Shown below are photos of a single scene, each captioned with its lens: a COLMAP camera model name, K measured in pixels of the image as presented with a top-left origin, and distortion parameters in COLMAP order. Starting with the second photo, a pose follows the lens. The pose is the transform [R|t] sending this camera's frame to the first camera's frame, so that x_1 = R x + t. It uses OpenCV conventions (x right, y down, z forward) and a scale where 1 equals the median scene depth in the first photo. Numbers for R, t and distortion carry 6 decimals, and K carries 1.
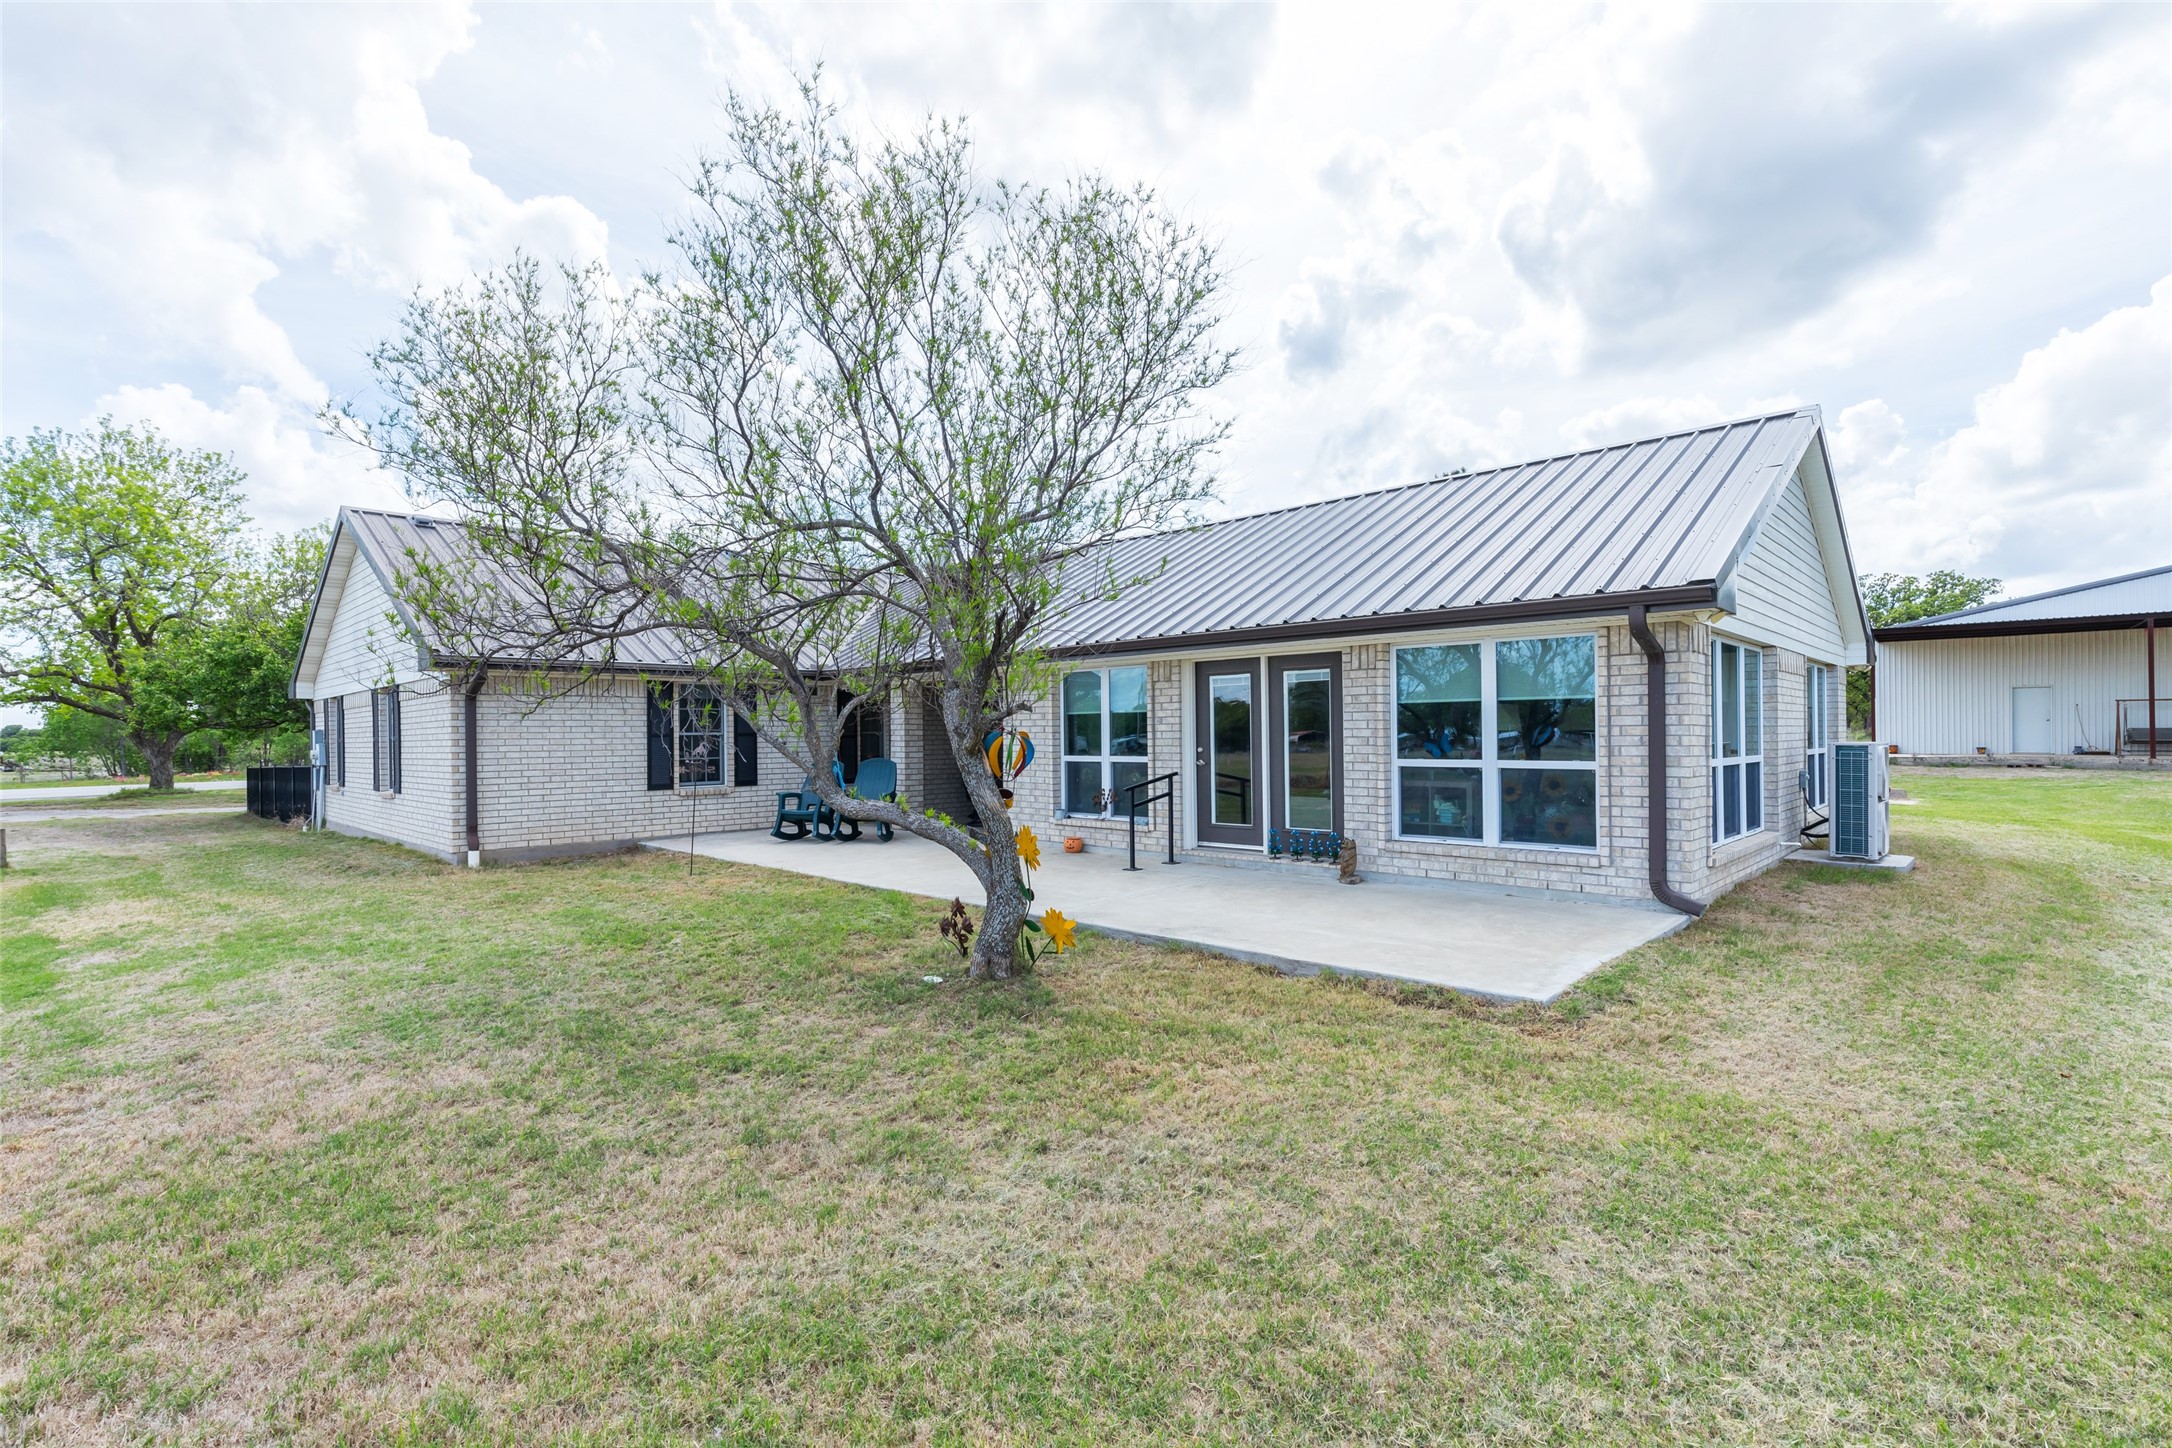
lens RADIAL K [[1029.4, 0, 1088.3], [0, 1029.4, 727.1], [0, 0, 1]] dist [-0.000419, -0.000020]
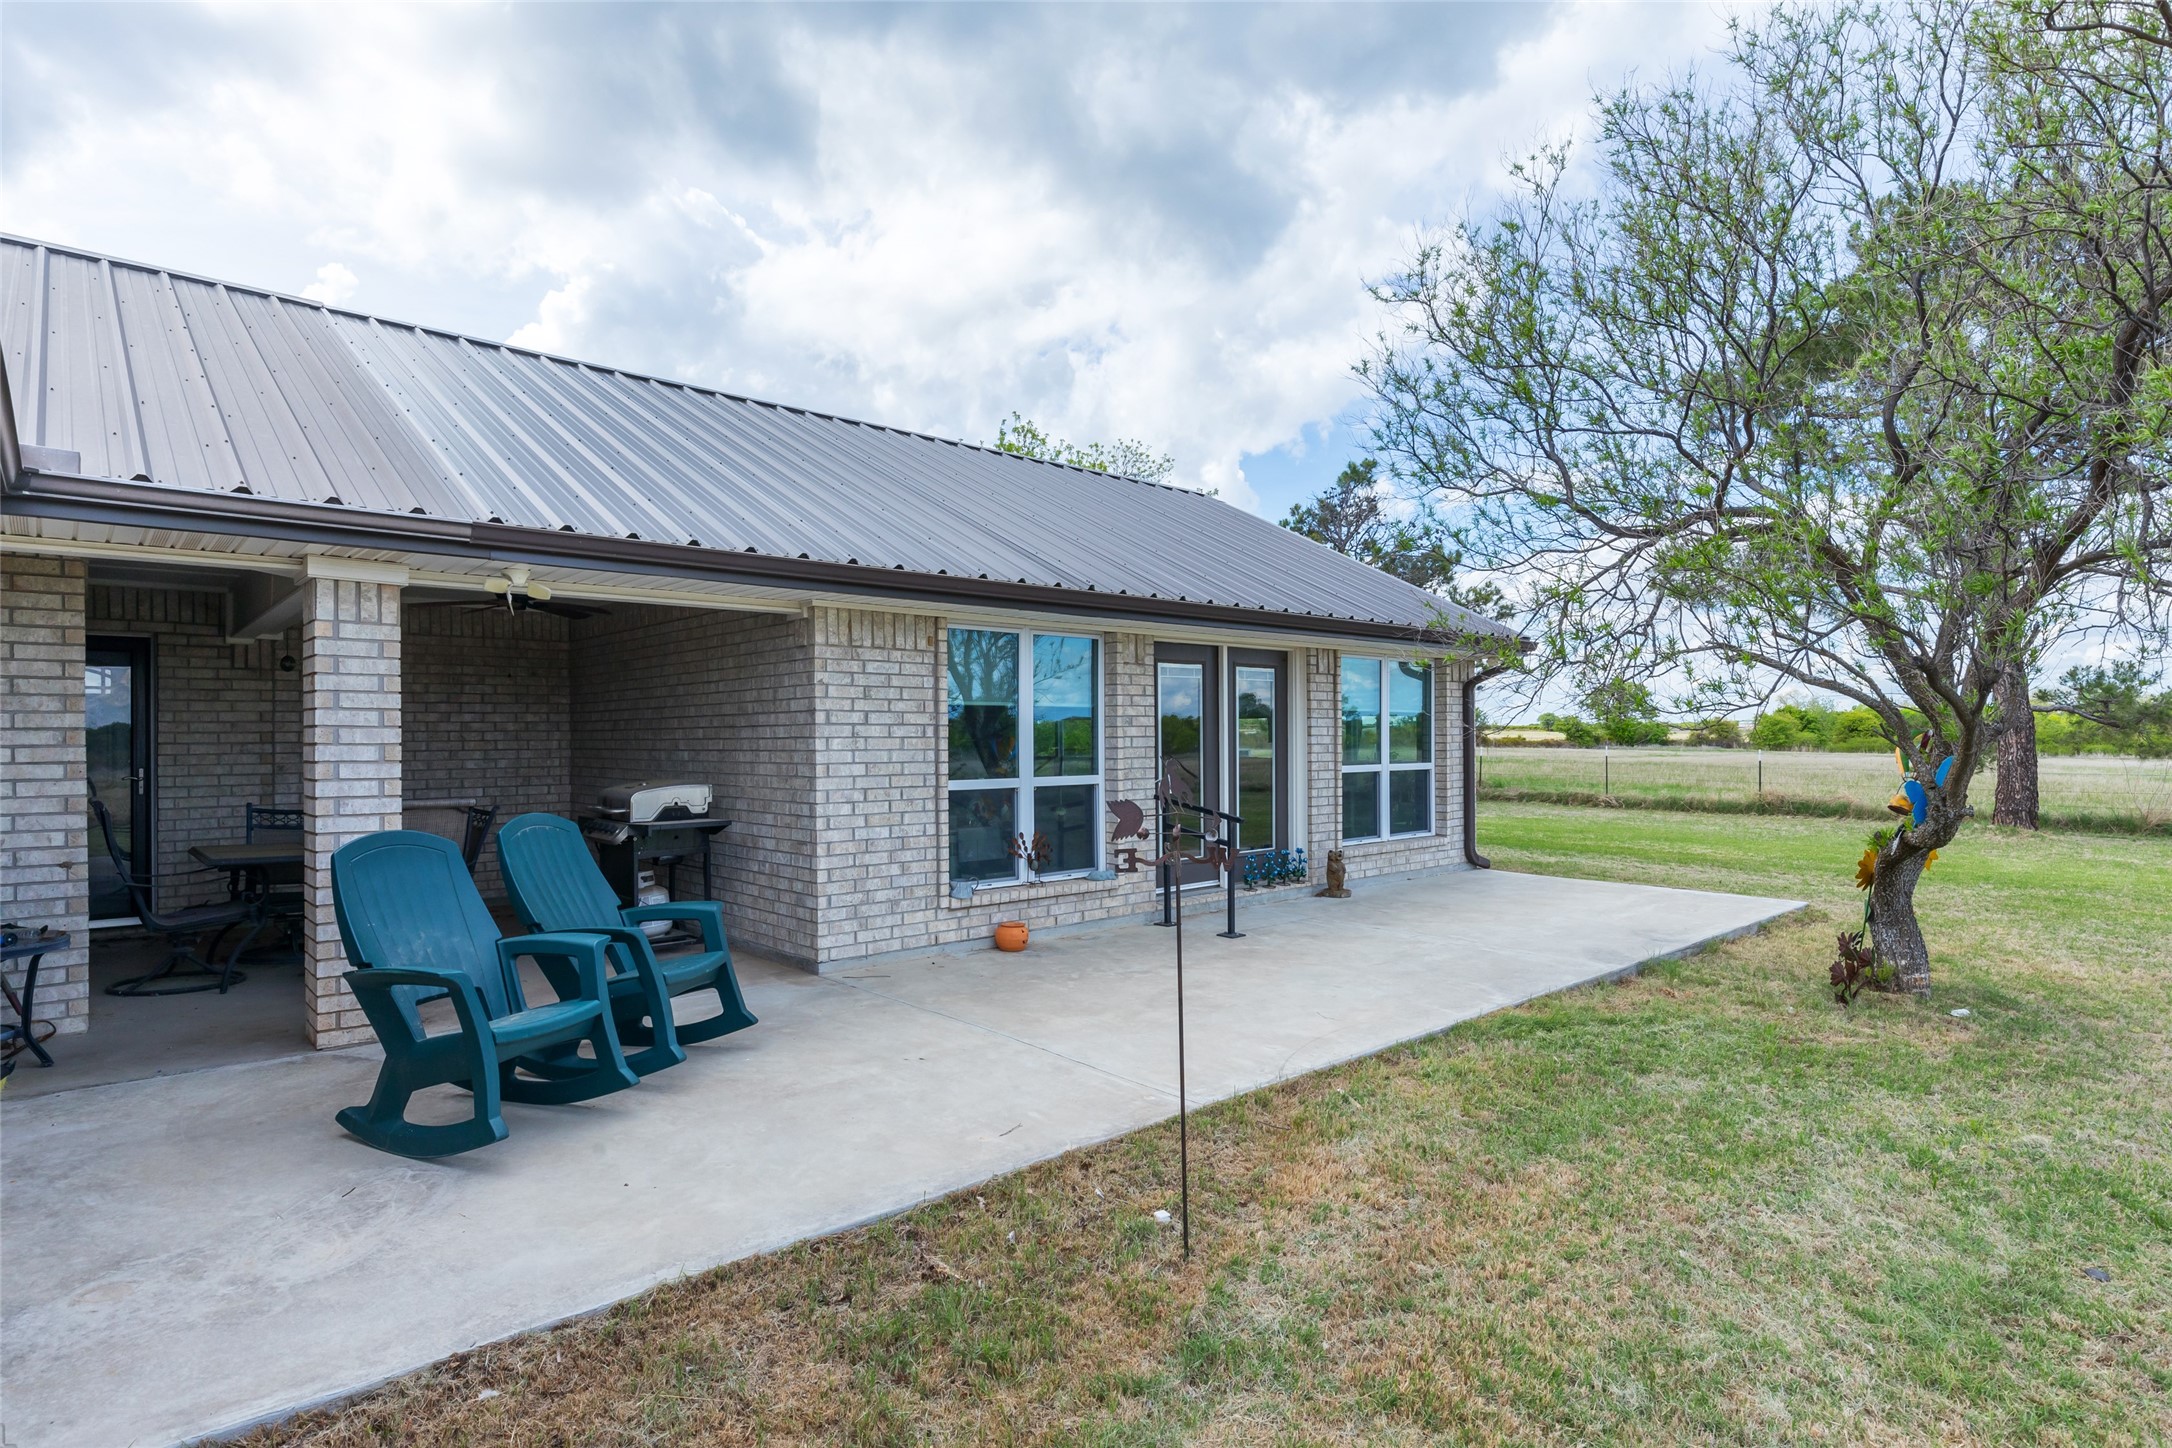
lens RADIAL K [[1212.0, 0, 1084.1], [0, 1212.0, 731.7], [0, 0, 1]] dist [0.004250, 0.000372]
pose [[0.029902, 0.024521, 0.999252, -0.672629], [0.012777, 0.999608, -0.024912, 0.018347], [-0.999471, 0.013513, 0.029577, 0.915870]]
